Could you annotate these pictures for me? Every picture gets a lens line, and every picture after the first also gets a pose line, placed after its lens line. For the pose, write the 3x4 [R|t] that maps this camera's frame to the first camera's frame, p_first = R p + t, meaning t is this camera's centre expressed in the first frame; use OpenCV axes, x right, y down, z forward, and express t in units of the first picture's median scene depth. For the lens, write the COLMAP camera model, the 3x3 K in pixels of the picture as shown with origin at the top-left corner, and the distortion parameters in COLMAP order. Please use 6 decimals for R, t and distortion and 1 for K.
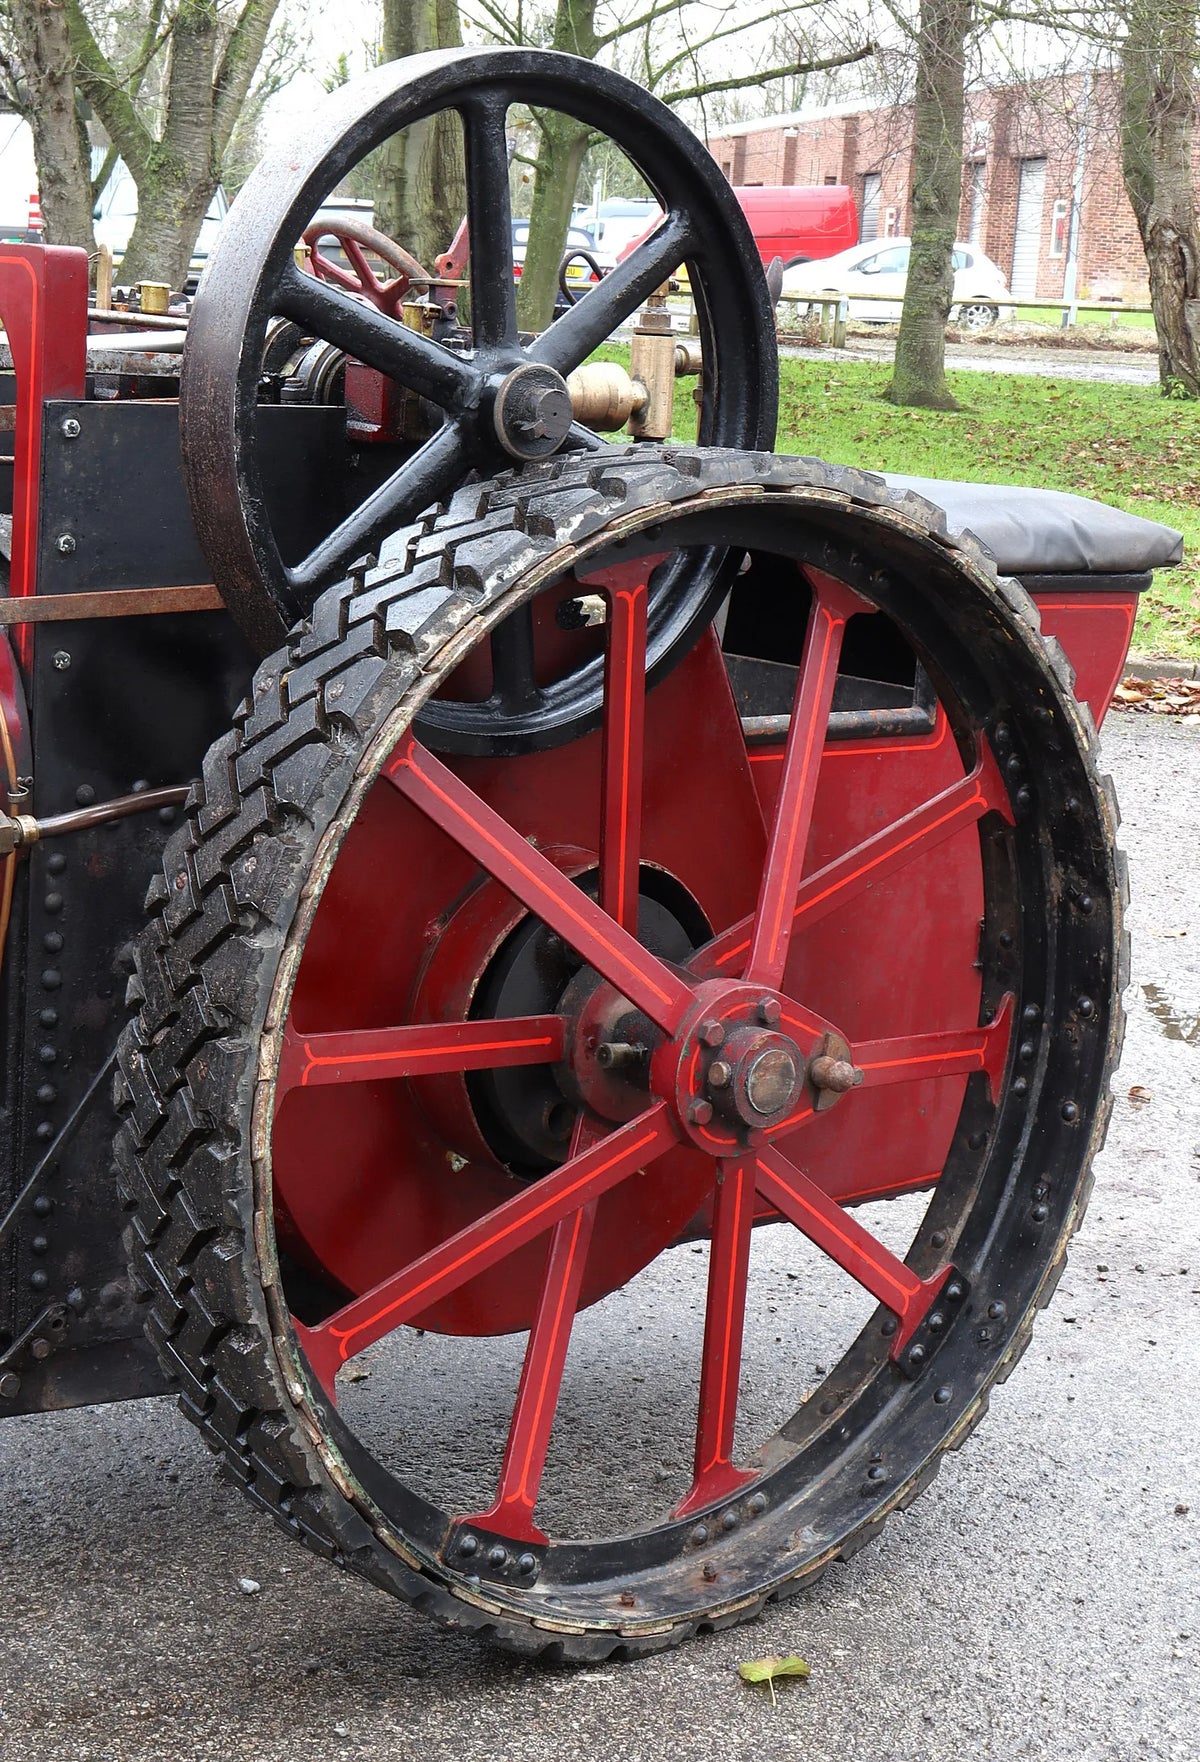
lens RADIAL K [[3379.4, 0, 517.6], [0, 3379.4, 899.2], [0, 0, 1]] dist [0.035092, -0.027606]
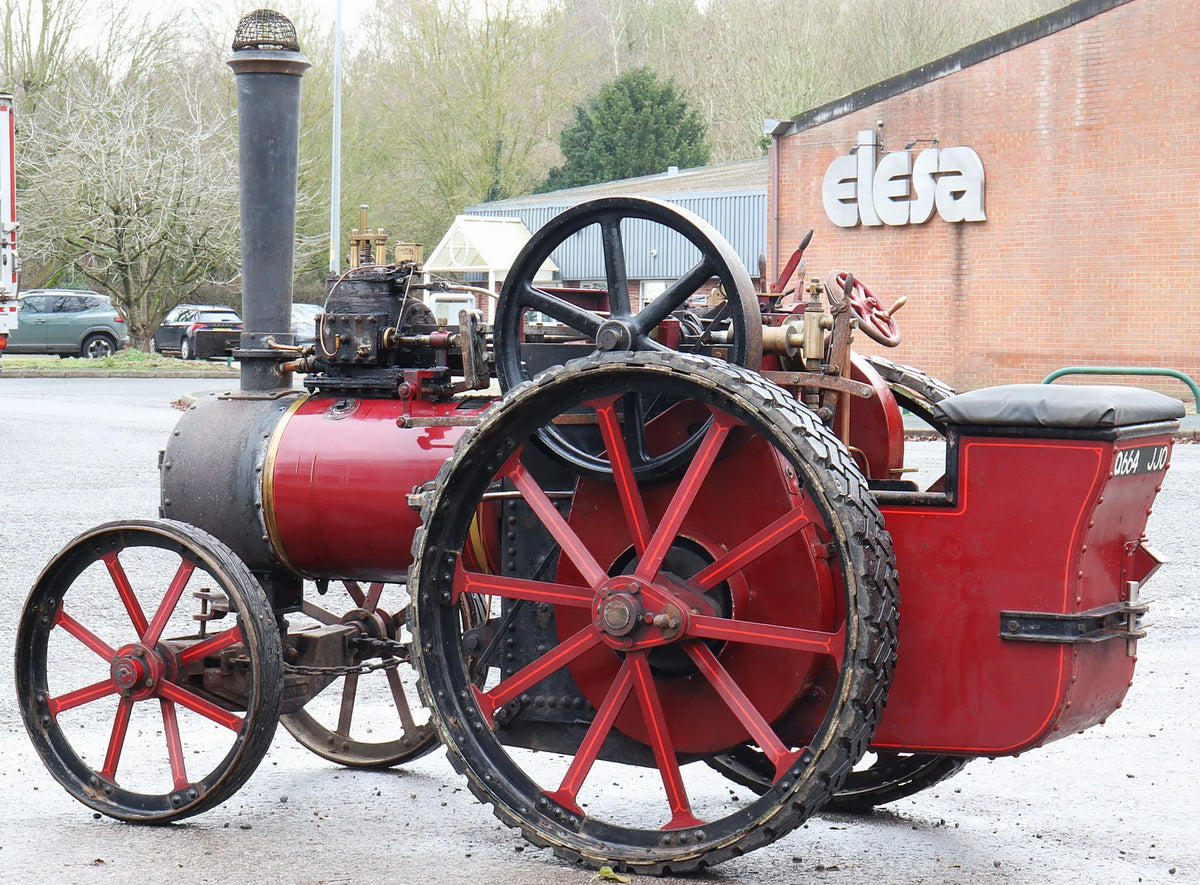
lens RADIAL K [[2634.6, 0, 600.0], [0, 2634.6, 442.5], [0, 0, 1]] dist [0.081346, 0.640568]
pose [[0.398771, -0.017600, -0.916882, 1.648689], [-0.158030, 0.983540, -0.087610, 0.092239], [0.903332, 0.179831, 0.389426, 0.246221]]
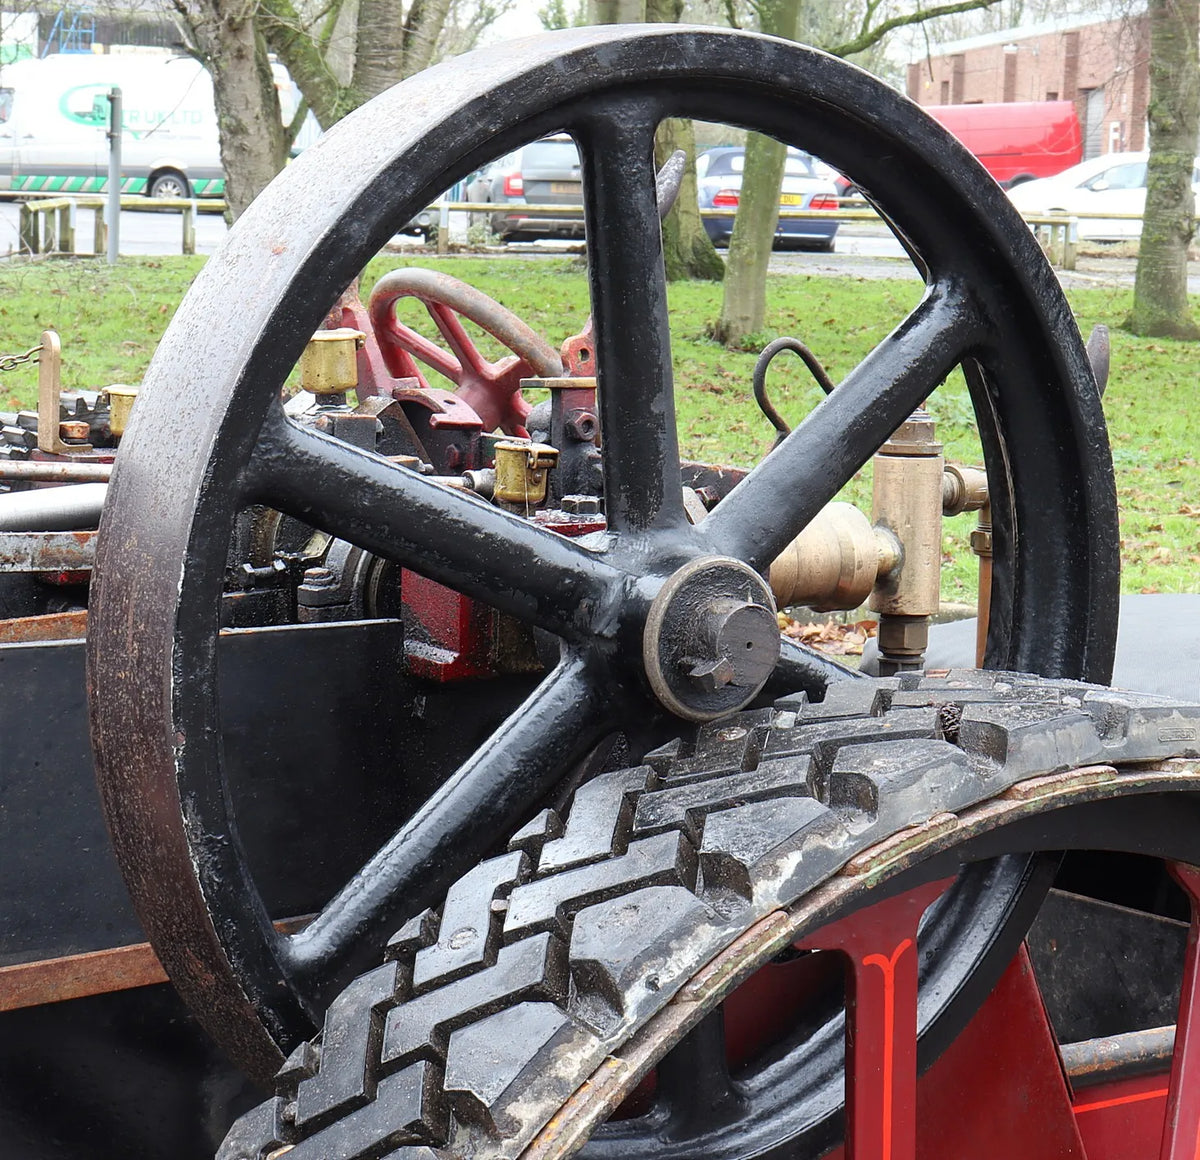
lens RADIAL K [[3353.1, 0, 631.1], [0, 3353.1, 579.8], [0, 0, 1]] dist [0.033504, 0.458134]
pose [[0.999132, -0.022936, -0.034764, 0.010417], [0.020544, 0.997498, -0.067651, -0.108838], [0.036228, 0.066878, 0.997103, 0.398331]]
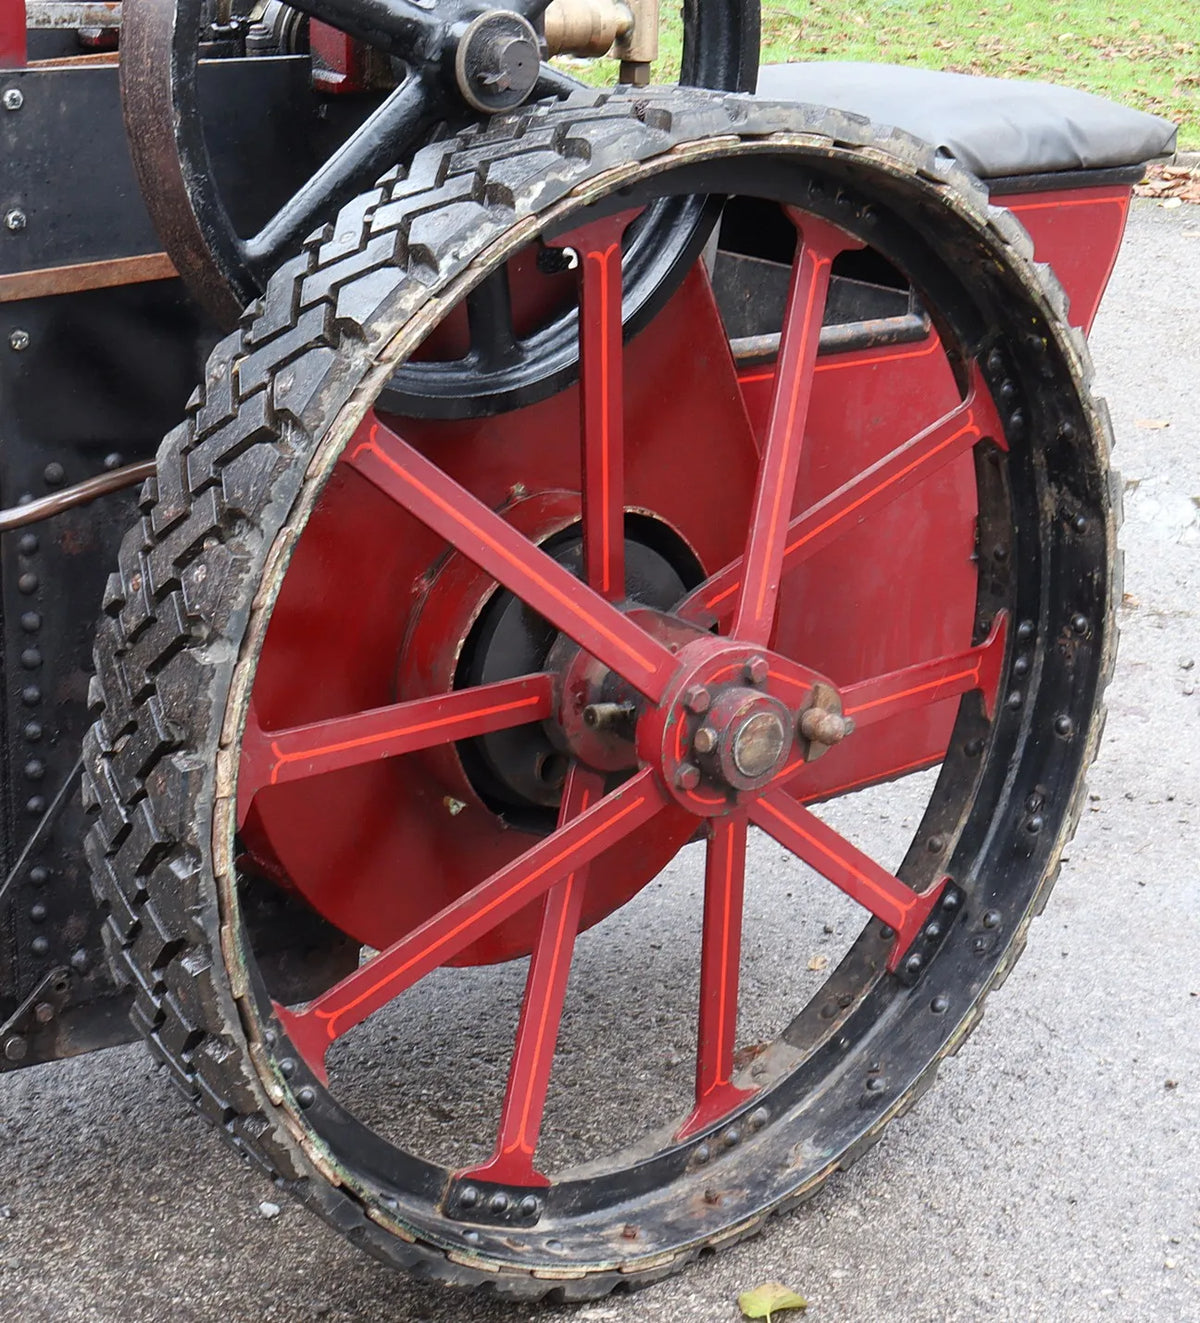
lens RADIAL K [[2653.6, 0, 520.7], [0, 2653.6, 664.0], [0, 0, 1]] dist [0.011616, 0.029367]
pose [[0.998858, -0.022038, -0.042397, 0.036883], [0.027511, 0.990713, 0.133161, -0.070851], [0.039069, -0.134175, 0.990187, 0.220163]]
